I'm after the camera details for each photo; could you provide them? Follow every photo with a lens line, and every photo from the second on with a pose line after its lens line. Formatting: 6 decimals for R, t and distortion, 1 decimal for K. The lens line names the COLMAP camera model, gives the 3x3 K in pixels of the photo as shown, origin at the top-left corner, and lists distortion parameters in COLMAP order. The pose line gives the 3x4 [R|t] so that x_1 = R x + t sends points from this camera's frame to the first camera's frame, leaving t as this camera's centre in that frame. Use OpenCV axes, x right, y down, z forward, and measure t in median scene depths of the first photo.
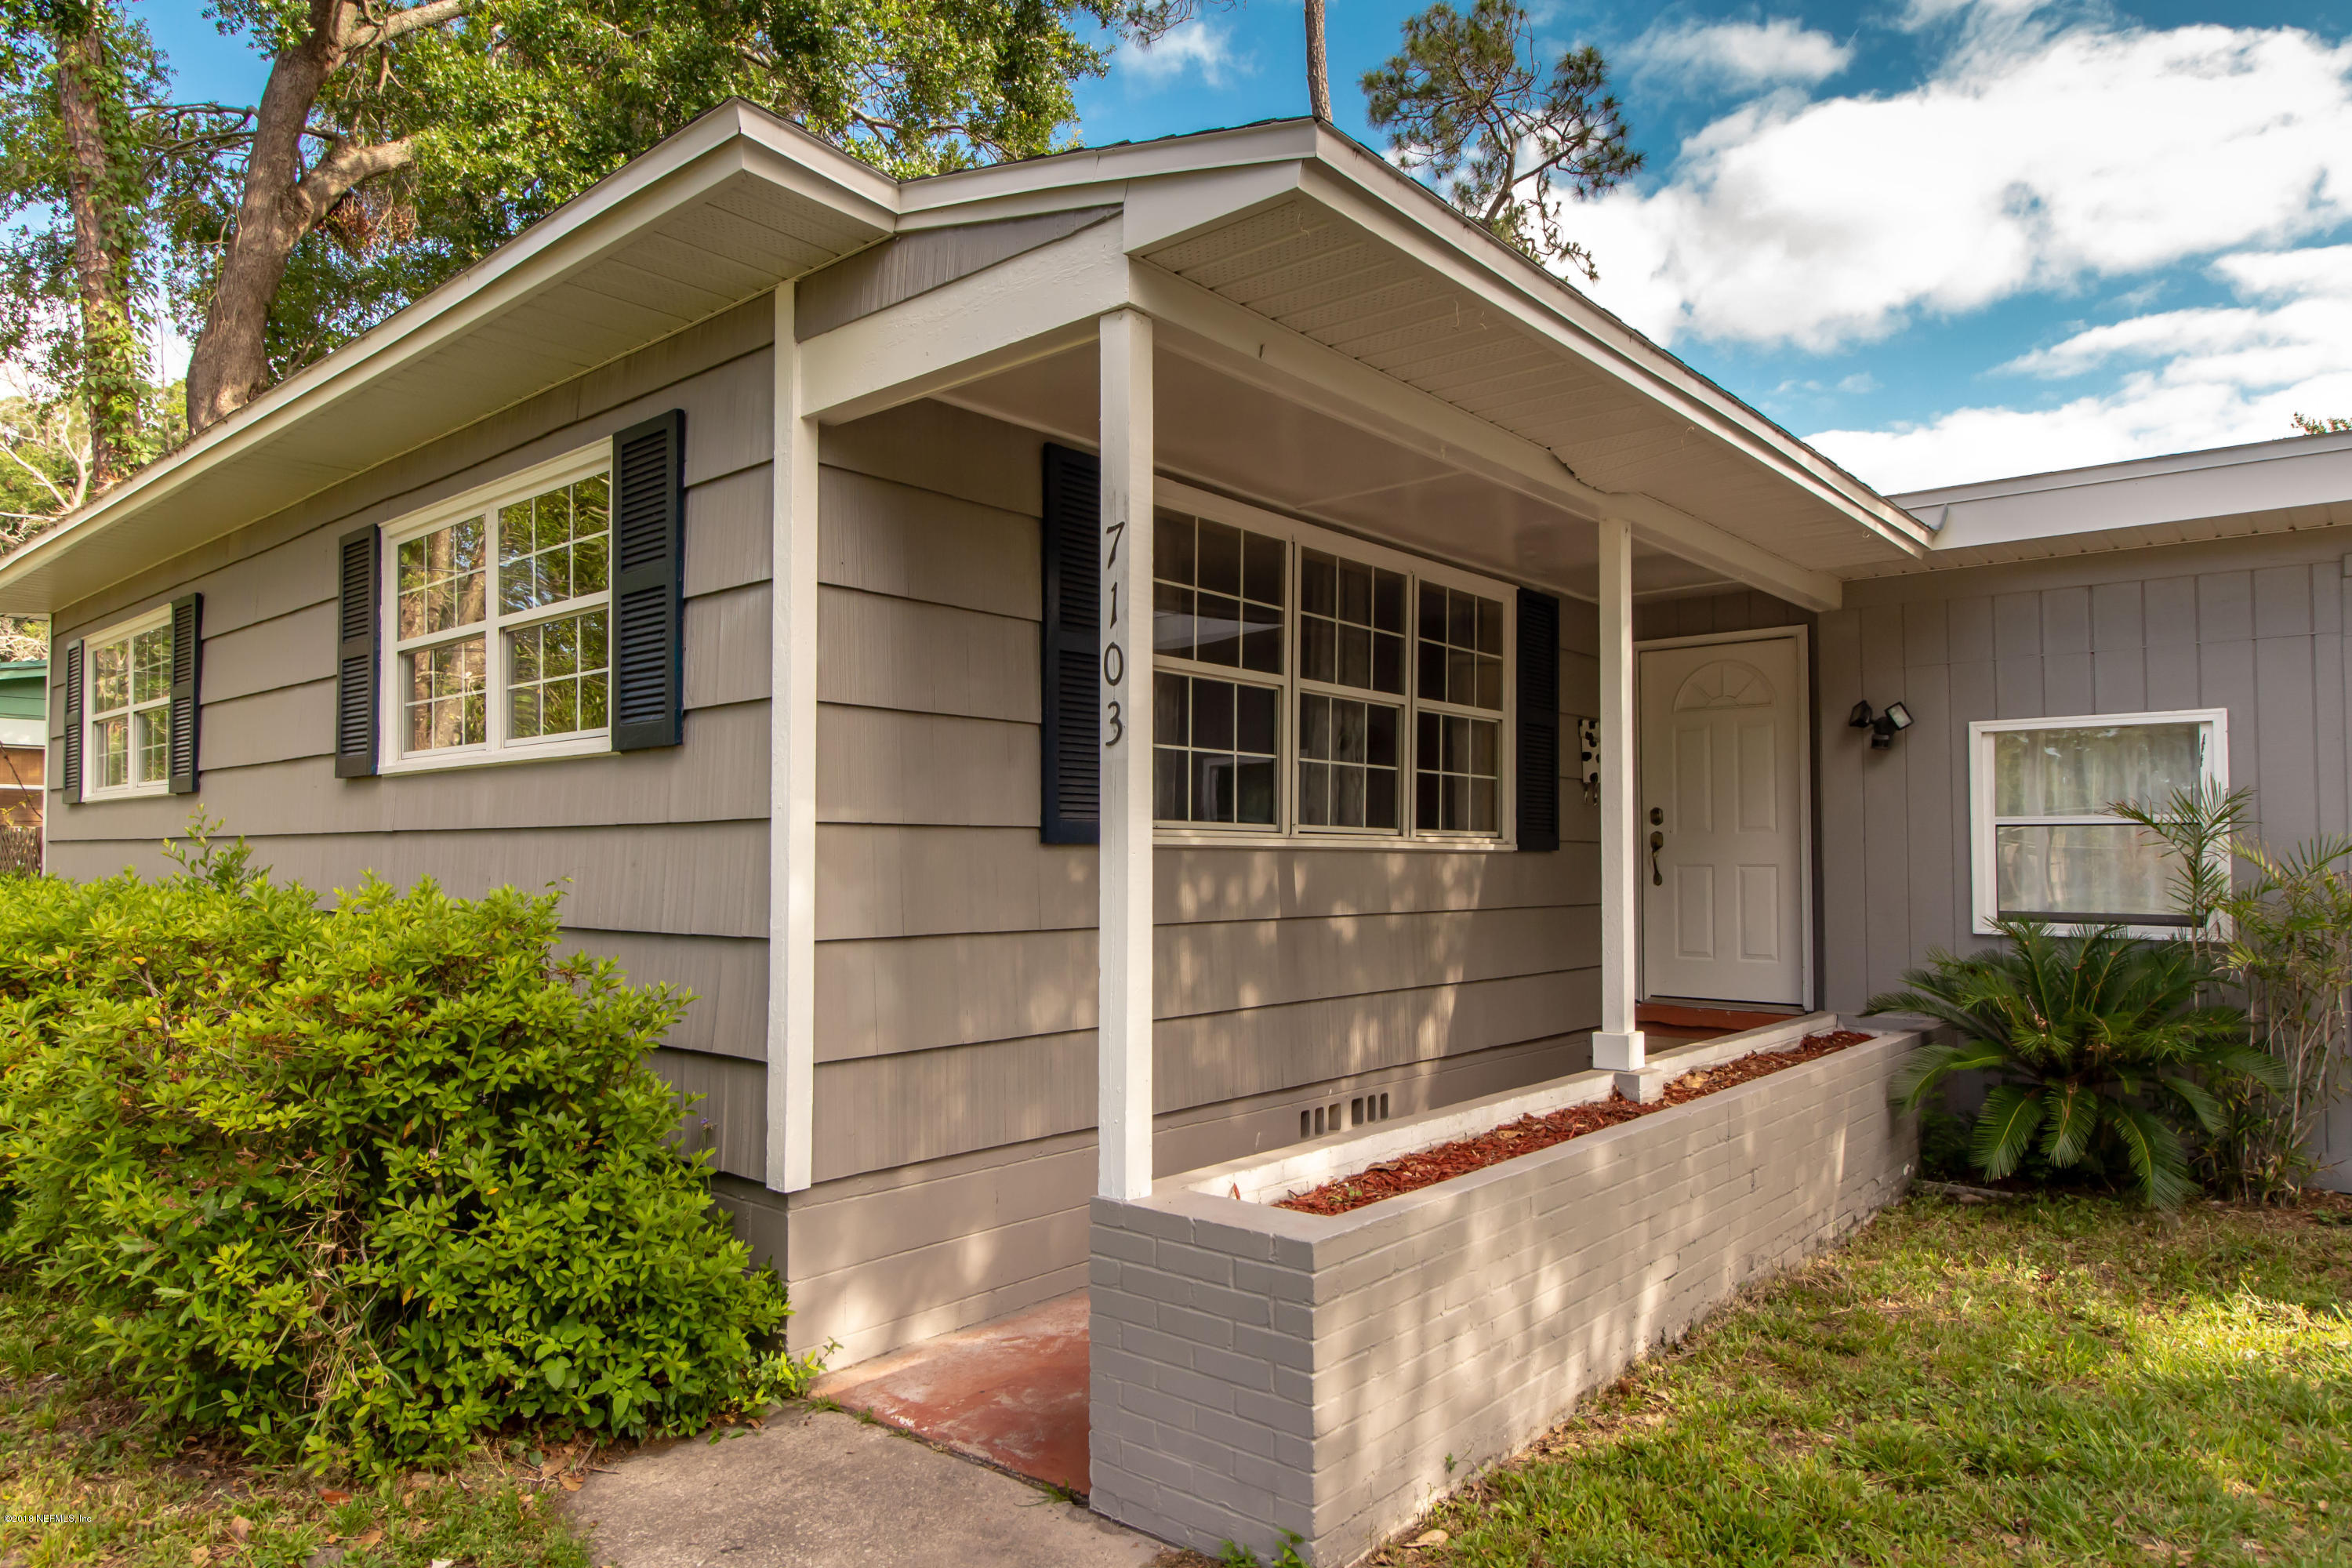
lens RADIAL K [[1435.6, 0, 1179.4], [0, 1435.6, 803.4], [0, 0, 1]] dist [0.000347, -0.001609]
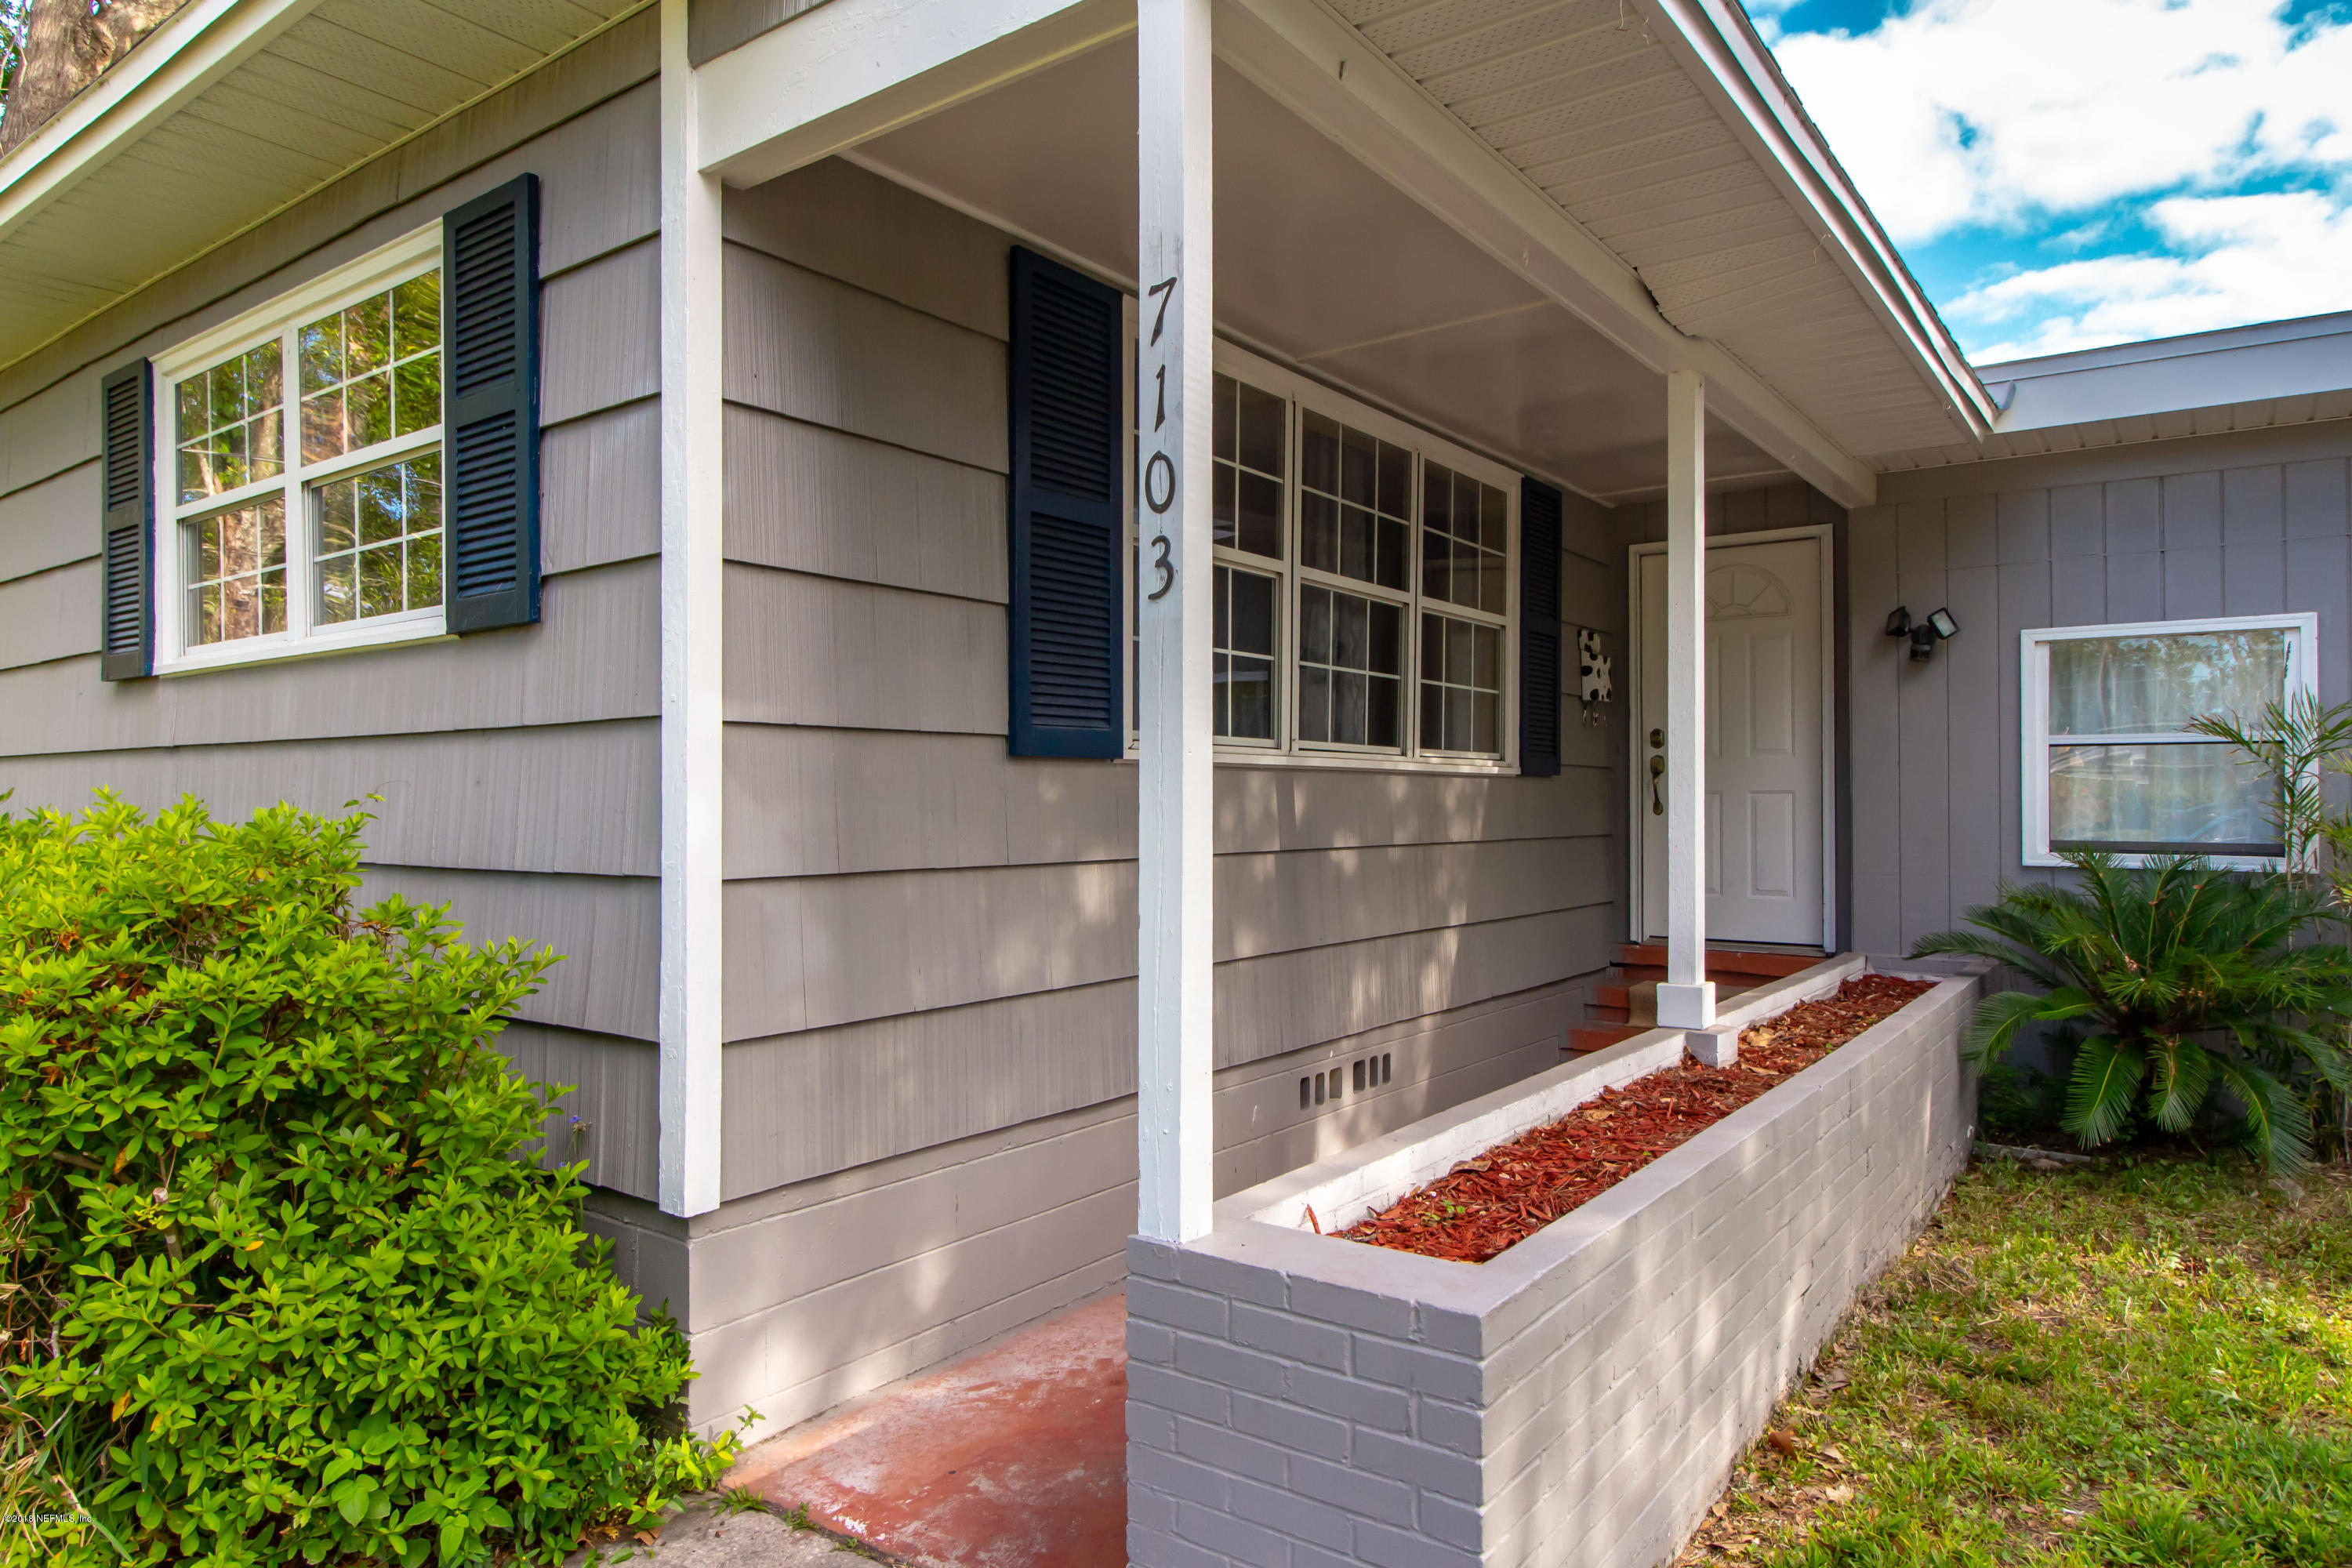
lens RADIAL K [[1435.6, 0, 1166.1], [0, 1435.6, 777.0], [0, 0, 1]] dist [0.000347, -0.001609]
pose [[0.997926, -0.001573, 0.064351, -0.062920], [0.000051, 0.999720, 0.023644, 0.021518], [-0.064371, -0.023592, 0.997647, 0.211975]]
